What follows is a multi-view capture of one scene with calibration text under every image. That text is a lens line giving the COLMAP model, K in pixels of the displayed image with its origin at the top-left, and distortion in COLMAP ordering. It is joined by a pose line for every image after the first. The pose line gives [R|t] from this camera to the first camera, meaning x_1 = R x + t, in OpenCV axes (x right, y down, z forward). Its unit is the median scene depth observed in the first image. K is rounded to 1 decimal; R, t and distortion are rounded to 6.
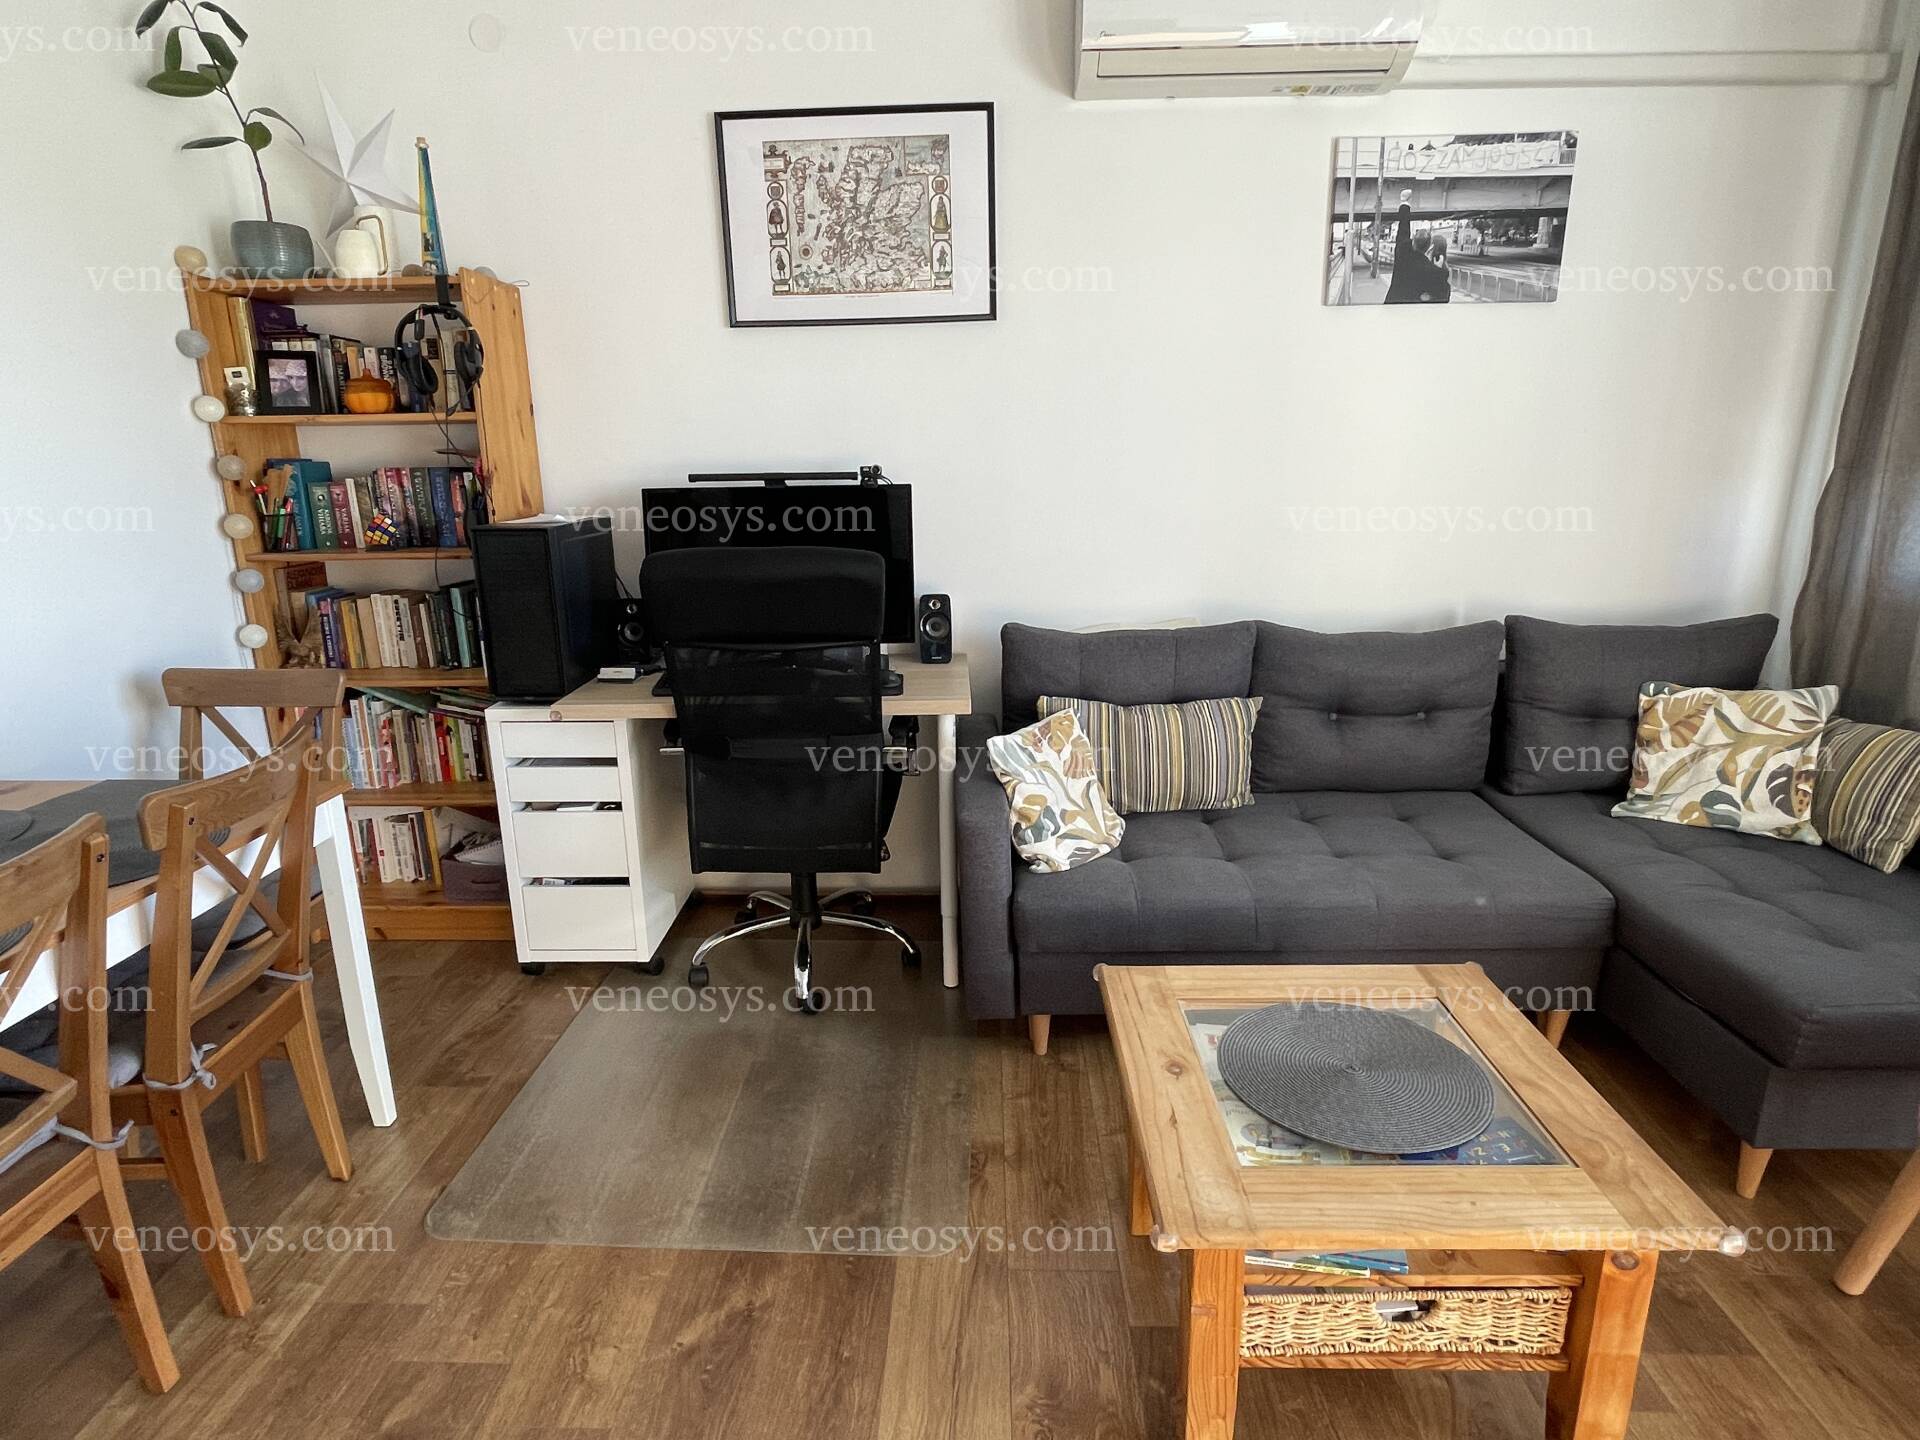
lens RADIAL K [[1024.9, 0, 962.3], [0, 1024.9, 726.3], [0, 0, 1]] dist [-0.012025, 0.003290]
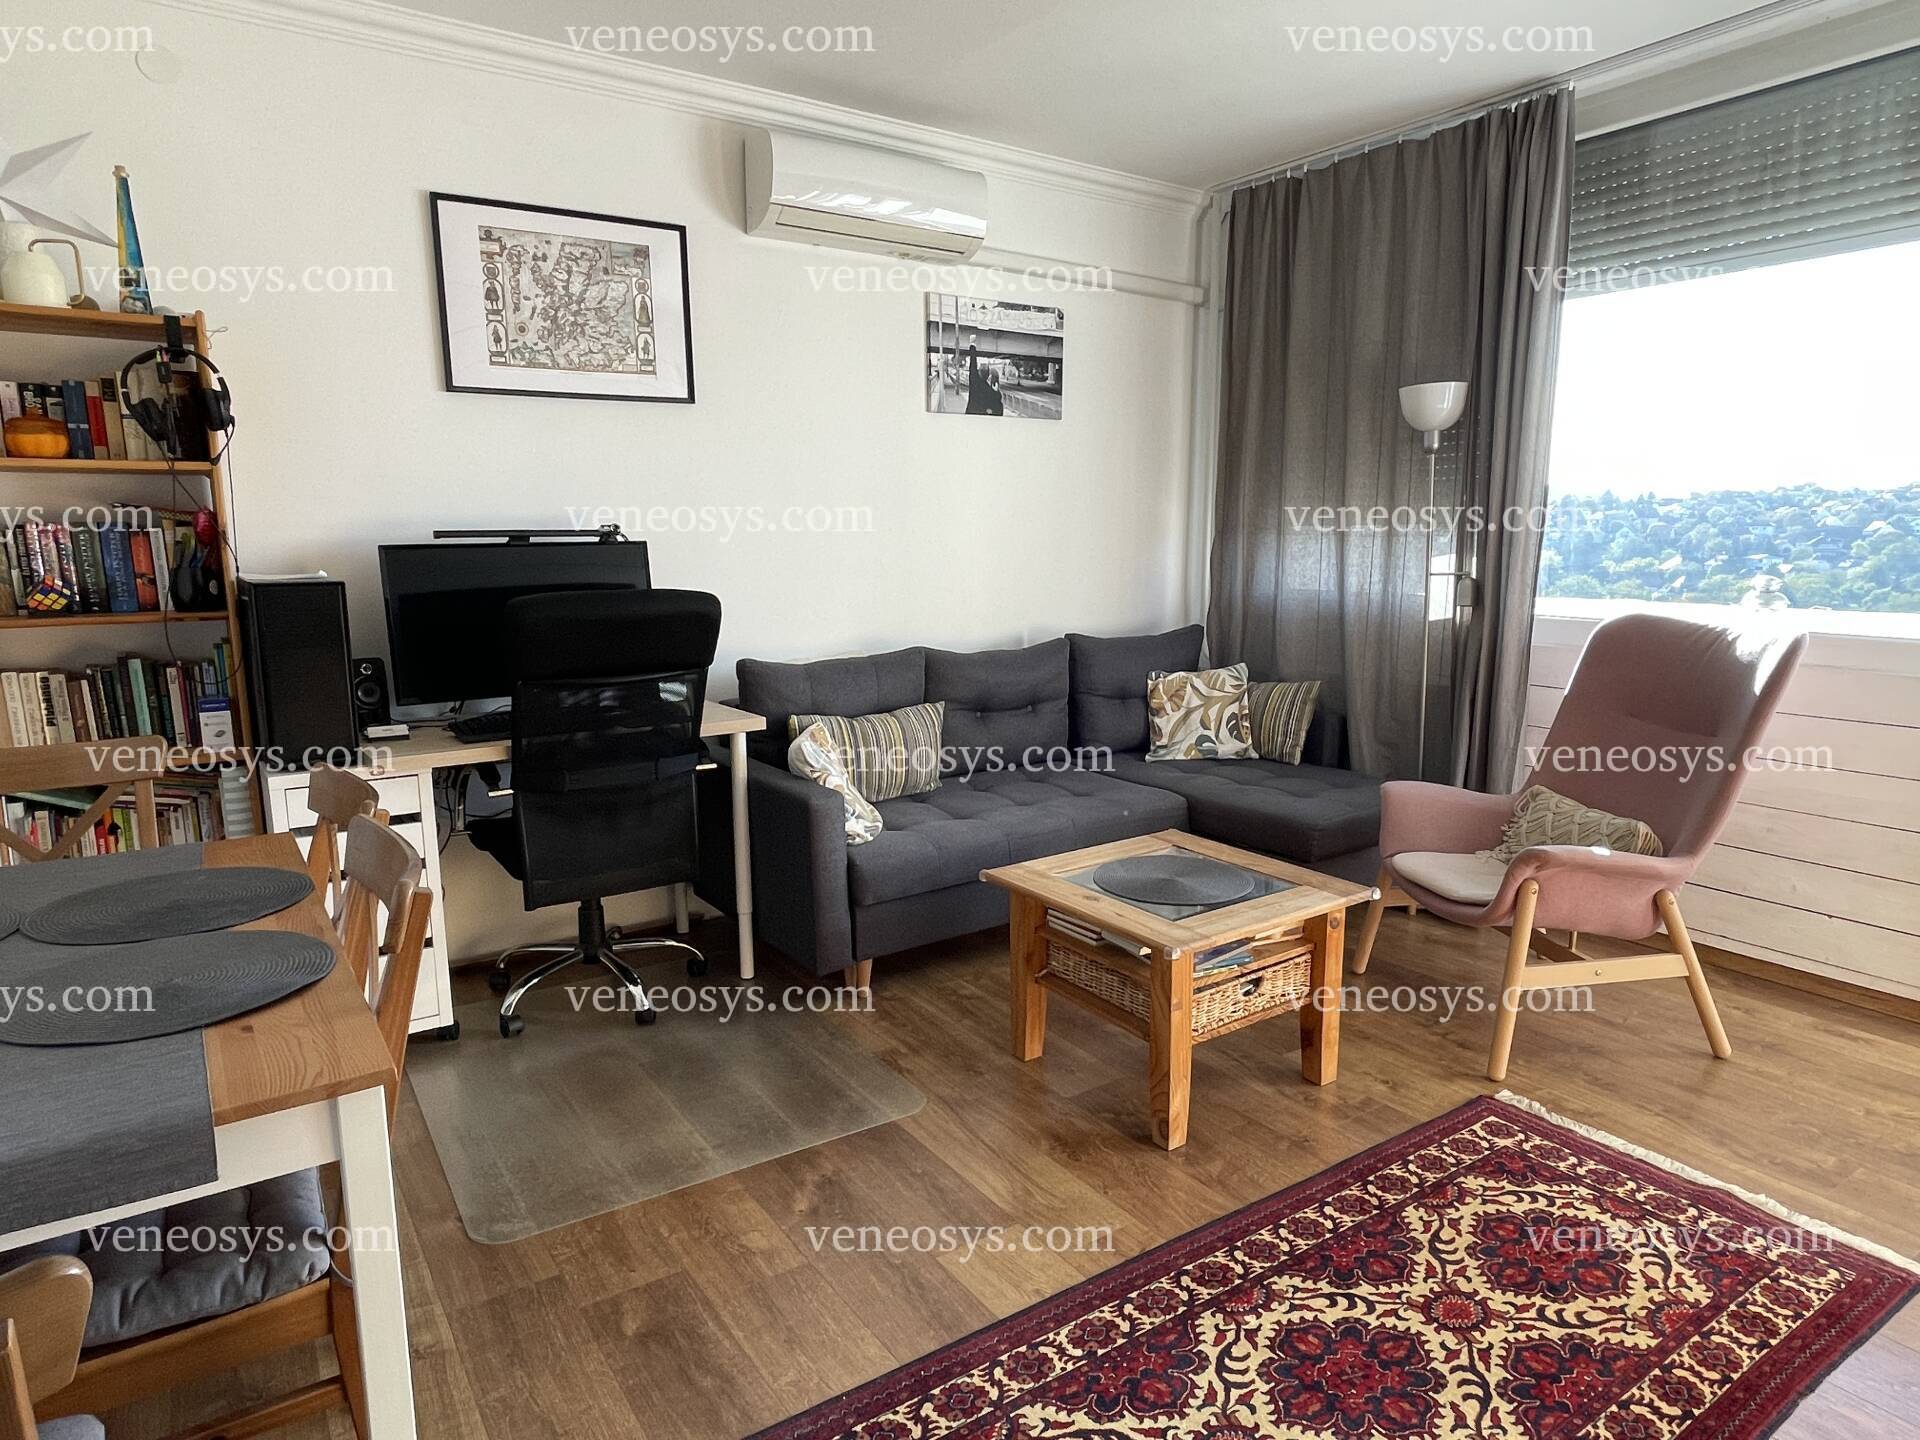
lens RADIAL K [[1111.1, 0, 951.6], [0, 1111.1, 729.3], [0, 0, 1]] dist [-0.010253, -0.005581]
pose [[0.813246, -0.092903, 0.574457, -0.507896], [0.145142, 0.988358, -0.045634, 0.072146], [-0.563530, 0.120489, 0.817262, -0.158785]]
